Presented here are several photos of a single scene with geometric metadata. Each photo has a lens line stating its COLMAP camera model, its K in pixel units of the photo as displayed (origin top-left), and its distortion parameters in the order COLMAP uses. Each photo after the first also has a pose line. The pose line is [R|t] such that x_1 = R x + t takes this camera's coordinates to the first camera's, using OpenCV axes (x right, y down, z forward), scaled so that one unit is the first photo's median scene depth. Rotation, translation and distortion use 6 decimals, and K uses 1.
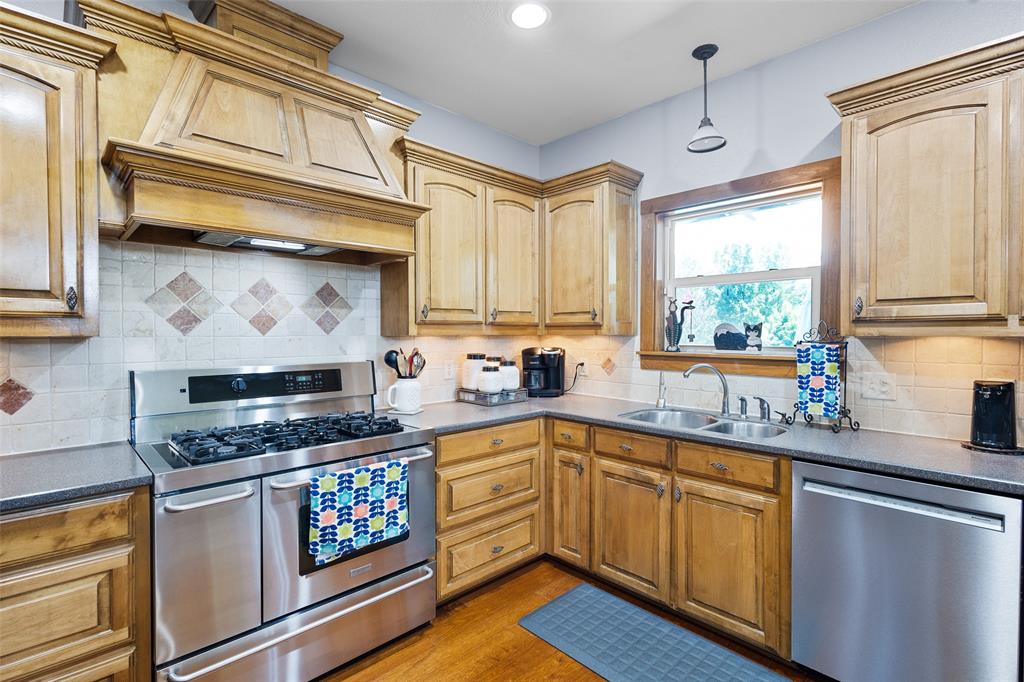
lens RADIAL K [[482.0, 0, 512.0], [0, 482.0, 341.0], [0, 0, 1]] dist [0.014366, 0.000210]
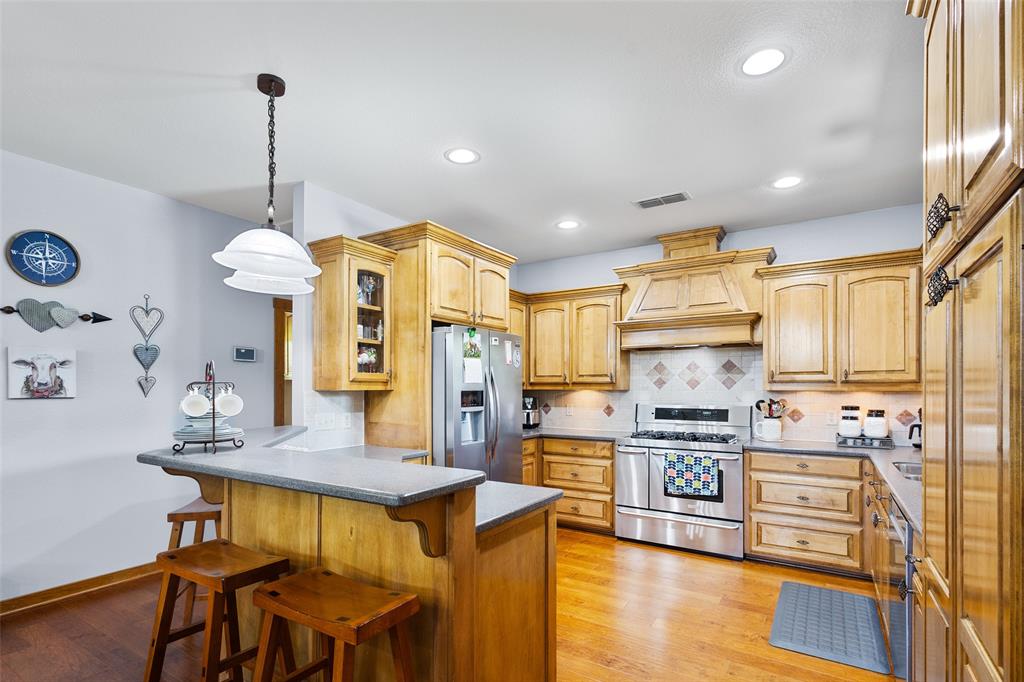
lens RADIAL K [[496.0, 0, 510.0], [0, 496.0, 389.8], [0, 0, 1]] dist [0.002672, 0.000649]
pose [[0.232926, 0.001700, -0.972493, 1.398799], [-0.019050, 0.999815, -0.002815, 0.008397], [0.972308, 0.019182, 0.232915, -0.210481]]
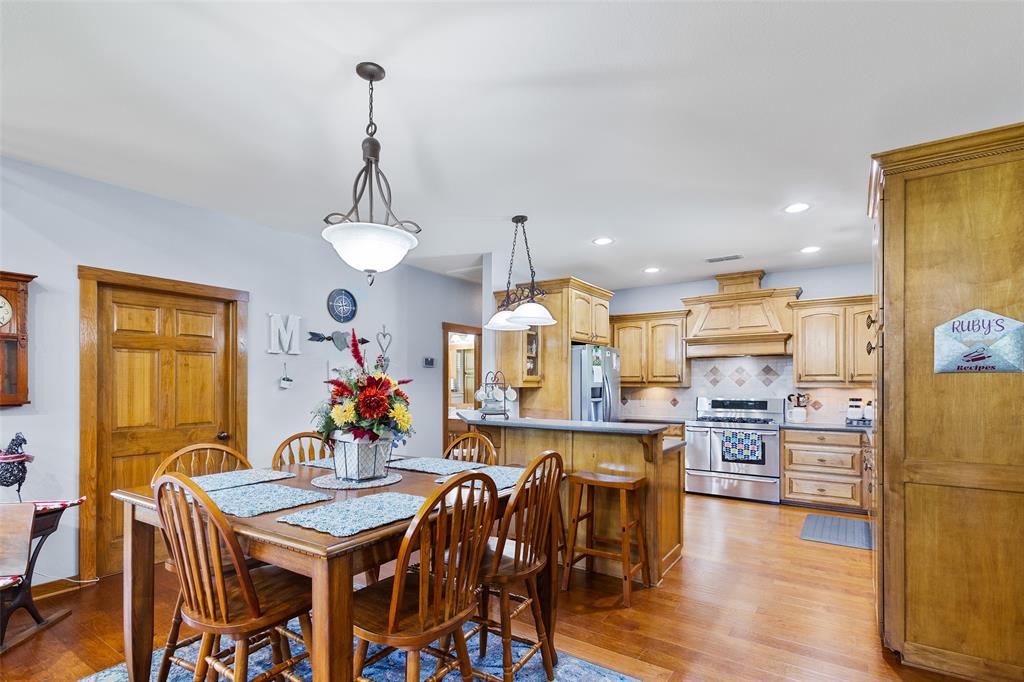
lens RADIAL K [[500.5, 0, 501.4], [0, 500.5, 385.5], [0, 0, 1]] dist [-0.001742, -0.000134]
pose [[0.191003, 0.000172, -0.981589, 2.160525], [-0.020127, 0.999790, -0.003742, 0.019382], [0.981383, 0.020471, 0.190966, -0.918486]]
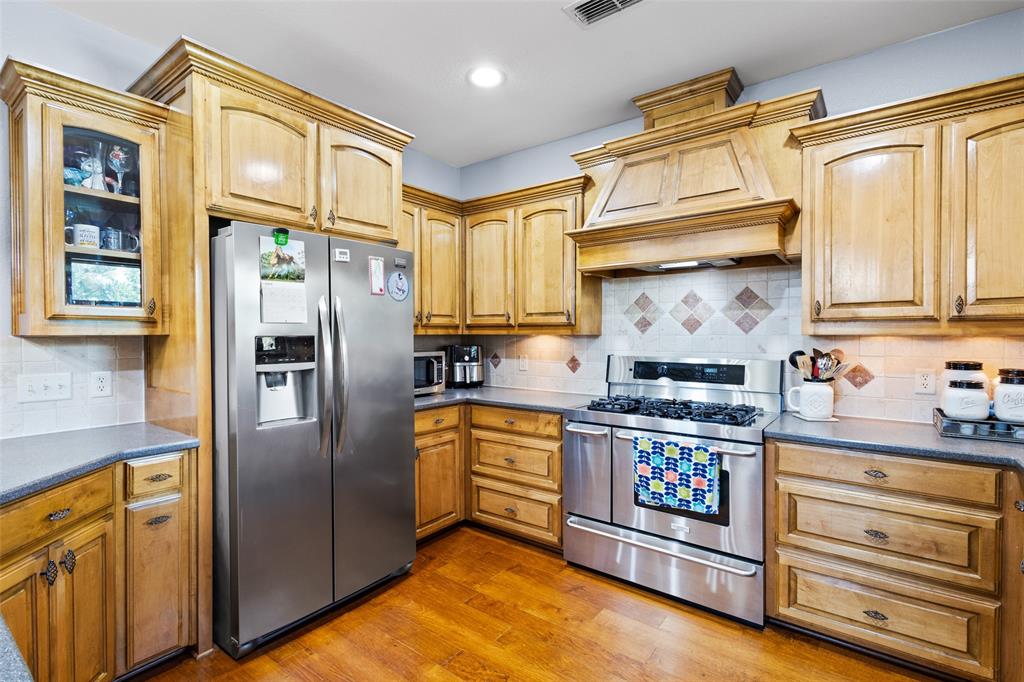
lens RADIAL K [[480.5, 0, 512.0], [0, 480.5, 341.0], [0, 0, 1]] dist [0.002600, 0.000232]
pose [[0.151963, 0.012196, -0.988311, 0.747089], [-0.017529, 0.999800, 0.009642, 0.001824], [0.988231, 0.015859, 0.152147, 0.366690]]
